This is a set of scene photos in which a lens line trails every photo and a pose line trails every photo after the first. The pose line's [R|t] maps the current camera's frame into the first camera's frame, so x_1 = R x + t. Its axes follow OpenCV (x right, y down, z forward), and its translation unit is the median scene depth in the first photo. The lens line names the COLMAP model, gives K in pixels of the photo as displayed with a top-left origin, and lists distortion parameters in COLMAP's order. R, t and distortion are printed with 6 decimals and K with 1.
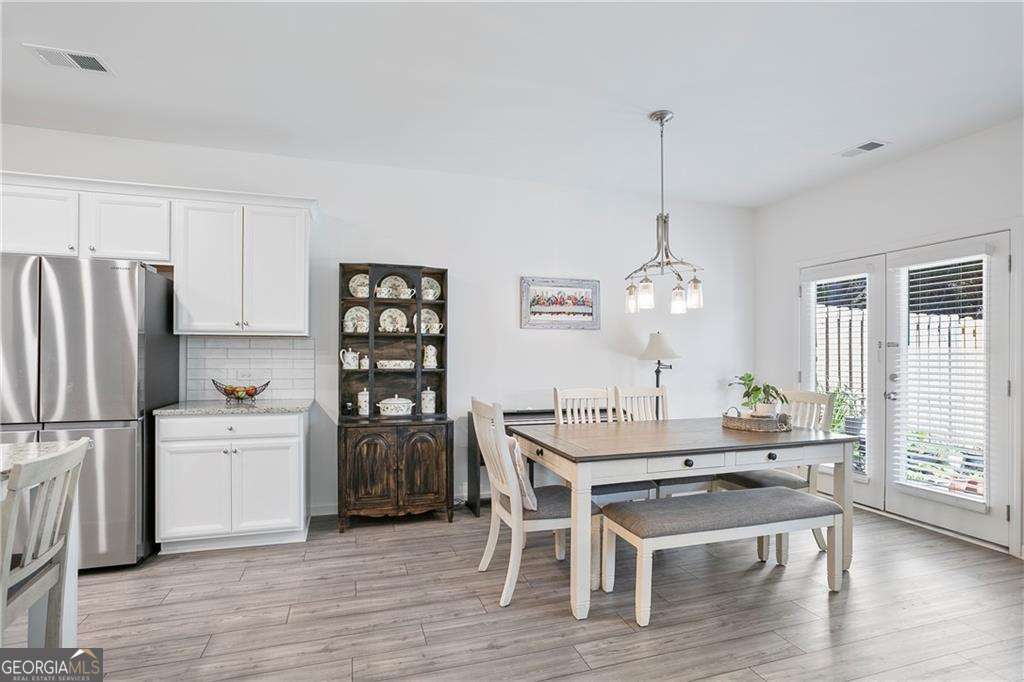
lens RADIAL K [[494.8, 0, 503.7], [0, 494.8, 355.3], [0, 0, 1]] dist [-0.056496, 0.031260]
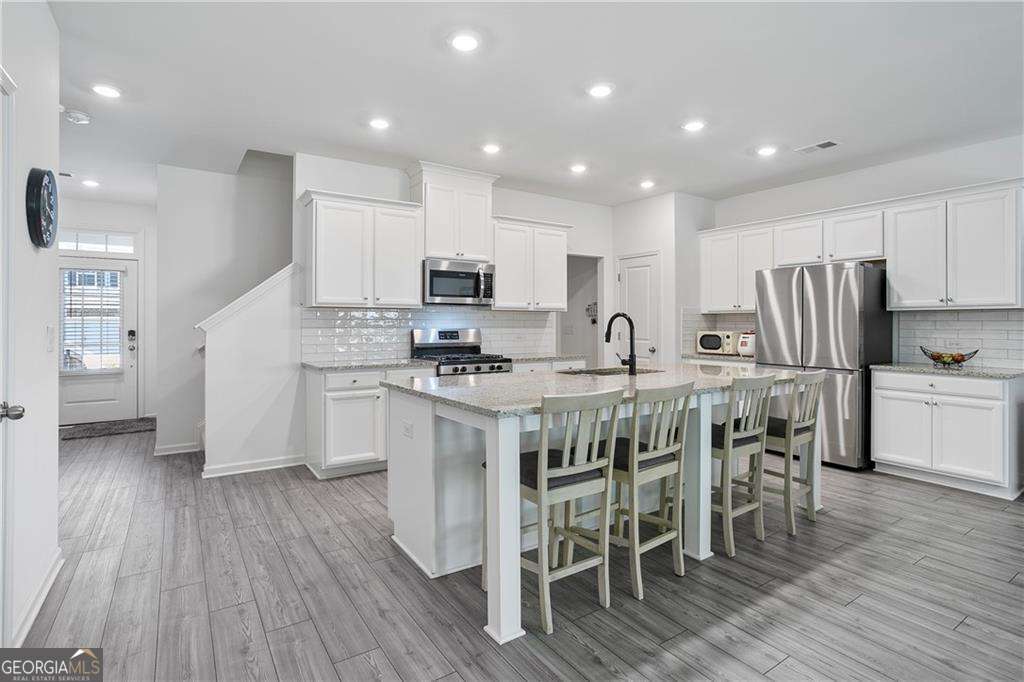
lens RADIAL K [[504.8, 0, 508.4], [0, 504.8, 321.2], [0, 0, 1]] dist [-0.040937, 0.020342]
pose [[0.275851, -0.009350, -0.961155, 0.325502], [-0.002685, 0.999941, -0.010499, 0.002337], [0.961197, 0.005477, 0.275810, -0.355315]]
